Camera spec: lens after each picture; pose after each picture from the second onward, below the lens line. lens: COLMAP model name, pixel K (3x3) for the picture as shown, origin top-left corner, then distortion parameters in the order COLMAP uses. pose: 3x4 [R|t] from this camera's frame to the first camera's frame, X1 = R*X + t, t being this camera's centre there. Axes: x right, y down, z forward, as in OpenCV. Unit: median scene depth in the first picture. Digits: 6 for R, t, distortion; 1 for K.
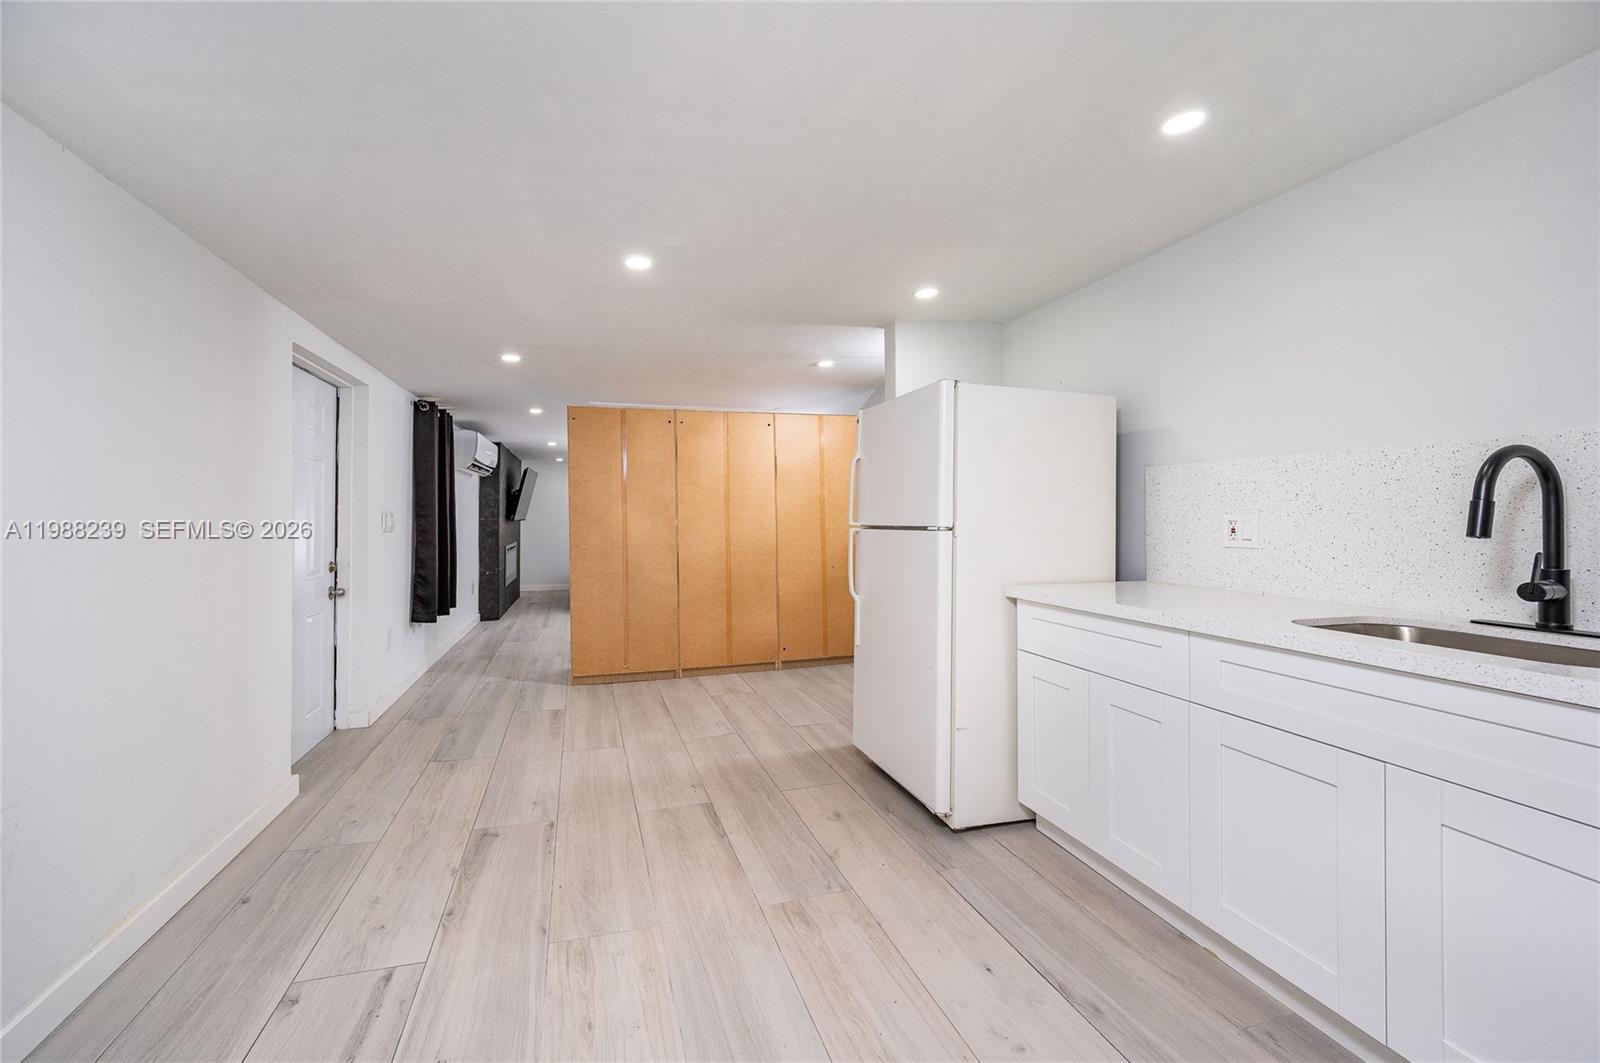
lens RADIAL K [[692.3, 0, 798.9], [0, 692.3, 521.0], [0, 0, 1]] dist [0.014126, -0.000139]
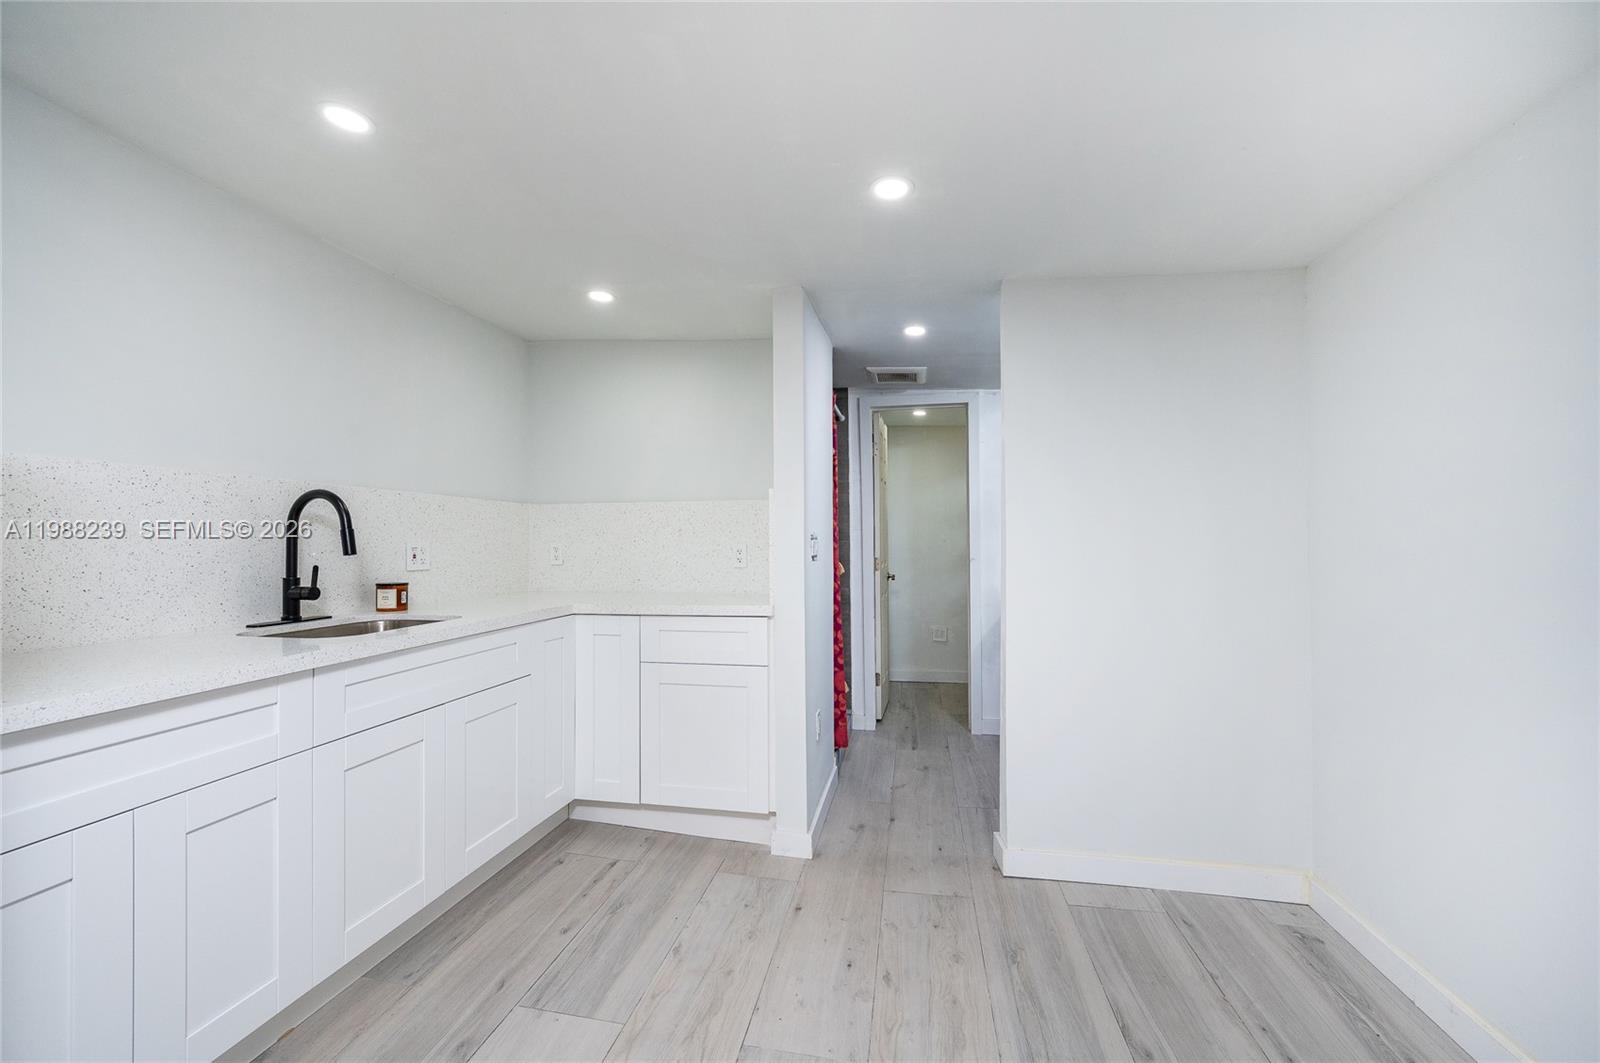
lens RADIAL K [[695.9, 0, 800.0], [0, 695.9, 531.5], [0, 0, 1]] dist [0.000169, -0.000073]
pose [[-0.887740, 0.010217, 0.460231, -0.312716], [0.006085, 0.999927, -0.010461, -0.002580], [-0.460304, -0.006486, -0.887738, 1.171643]]
